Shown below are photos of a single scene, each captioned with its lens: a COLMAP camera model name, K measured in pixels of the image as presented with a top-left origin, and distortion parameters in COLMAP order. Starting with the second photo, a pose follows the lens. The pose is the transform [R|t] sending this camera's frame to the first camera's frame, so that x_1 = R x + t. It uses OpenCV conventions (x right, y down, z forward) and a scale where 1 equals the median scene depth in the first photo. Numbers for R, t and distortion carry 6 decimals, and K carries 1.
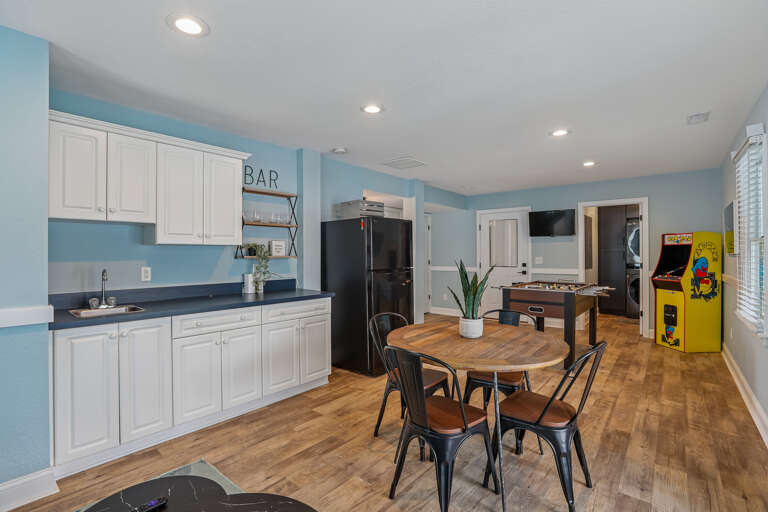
lens RADIAL K [[357.1, 0, 380.6], [0, 357.1, 255.9], [0, 0, 1]] dist [-0.003358, 0.000410]
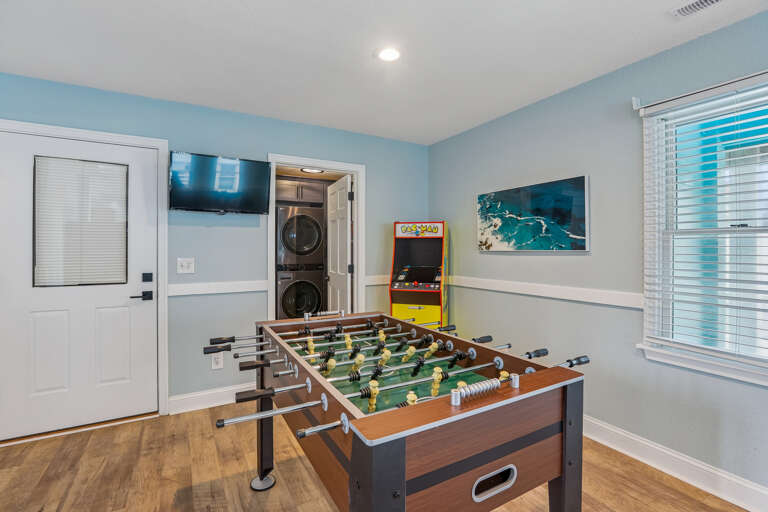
lens RADIAL K [[357.1, 0, 376.4], [0, 357.1, 250.3], [0, 0, 1]] dist [-0.003358, 0.000410]
pose [[0.355332, -0.001222, 0.934739, 0.156651], [0.004169, 0.999991, -0.000278, -0.006878], [-0.934731, 0.003995, 0.355334, 0.859643]]
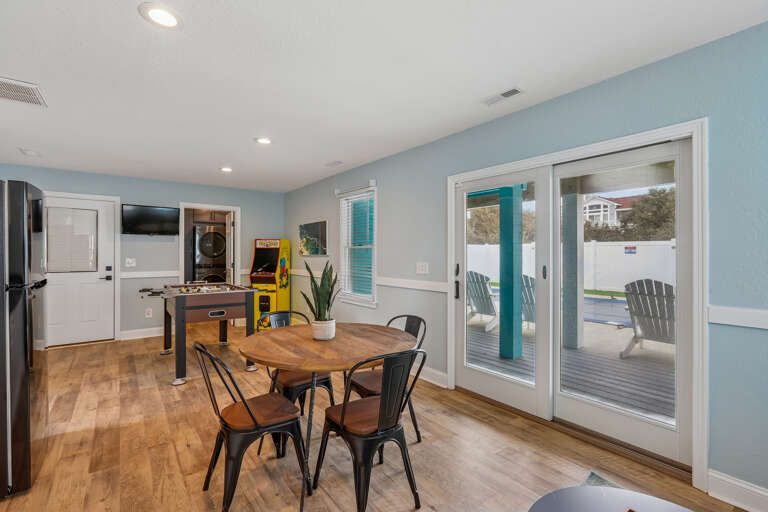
lens RADIAL K [[357.1, 0, 387.8], [0, 357.1, 255.1], [0, 0, 1]] dist [-0.003358, 0.000410]
pose [[0.225959, 0.003109, 0.974132, -0.333661], [0.003818, 0.999984, -0.004077, 0.001144], [-0.974129, 0.004640, 0.225944, 0.298898]]
